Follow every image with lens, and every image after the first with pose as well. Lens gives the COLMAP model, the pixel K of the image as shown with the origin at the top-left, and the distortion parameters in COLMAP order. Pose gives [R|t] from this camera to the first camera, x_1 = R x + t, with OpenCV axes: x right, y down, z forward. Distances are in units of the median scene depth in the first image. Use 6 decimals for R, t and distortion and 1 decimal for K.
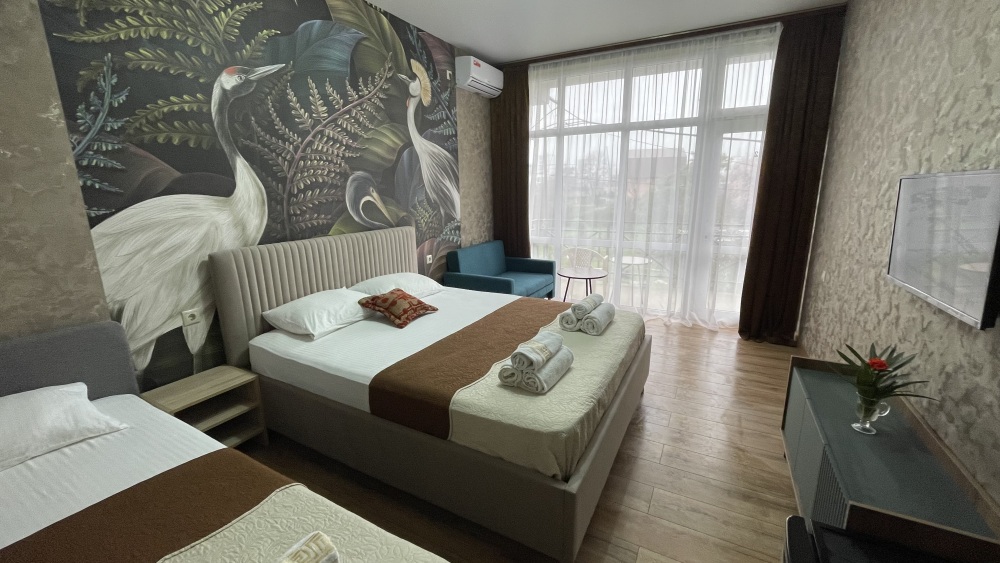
lens RADIAL K [[404.4, 0, 500.9], [0, 404.4, 279.9], [0, 0, 1]] dist [-0.002736, -0.000244]
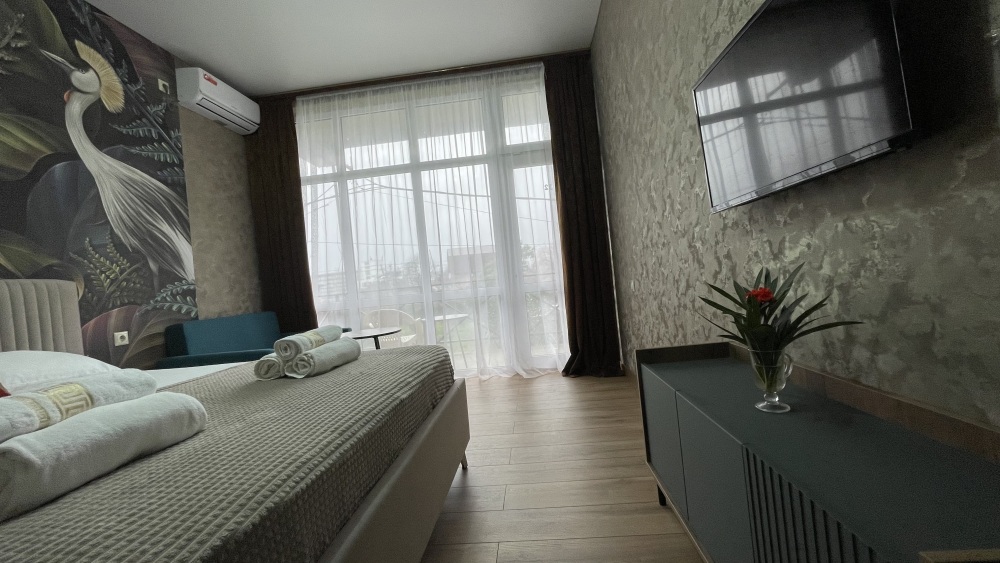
lens RADIAL K [[404.4, 0, 501.6], [0, 404.4, 279.2], [0, 0, 1]] dist [-0.002736, -0.000244]
pose [[0.913388, -0.074699, 0.400178, 0.158707], [0.170533, 0.962821, -0.209510, 0.125710], [-0.369650, 0.259607, 0.892168, 0.290749]]
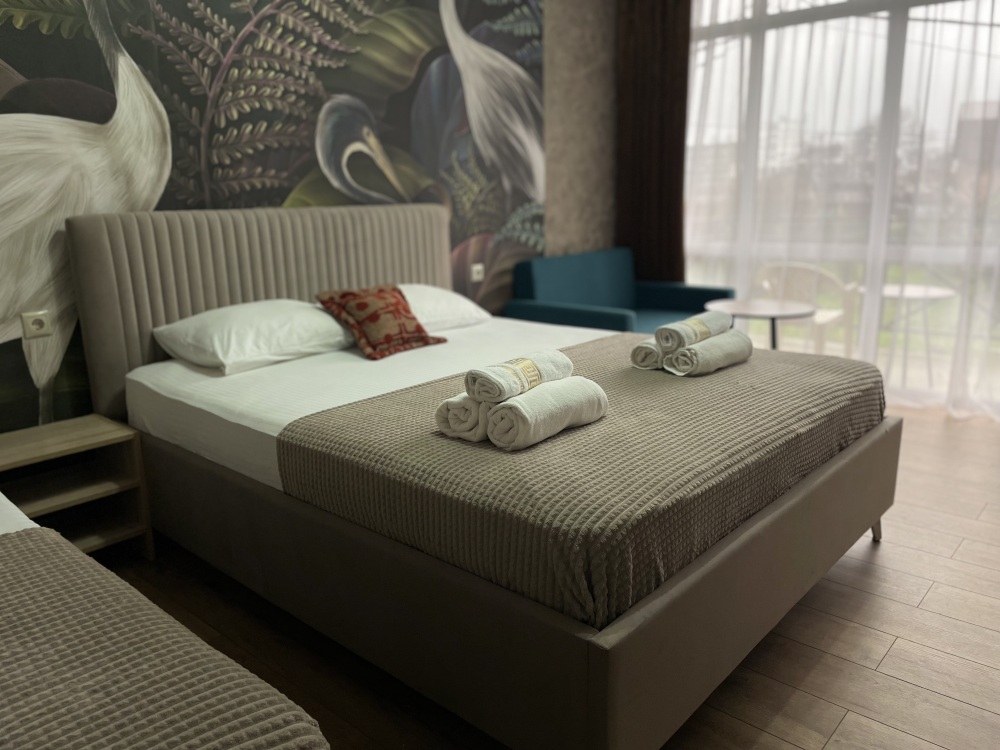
lens RADIAL K [[765.6, 0, 503.6], [0, 765.6, 372.6], [0, 0, 1]] dist [0.057387, -0.047076]
pose [[0.974154, 0.045695, -0.221214, 0.119950], [-0.043673, 0.998947, 0.014025, 0.089732], [0.221622, -0.004002, 0.975124, 0.030440]]
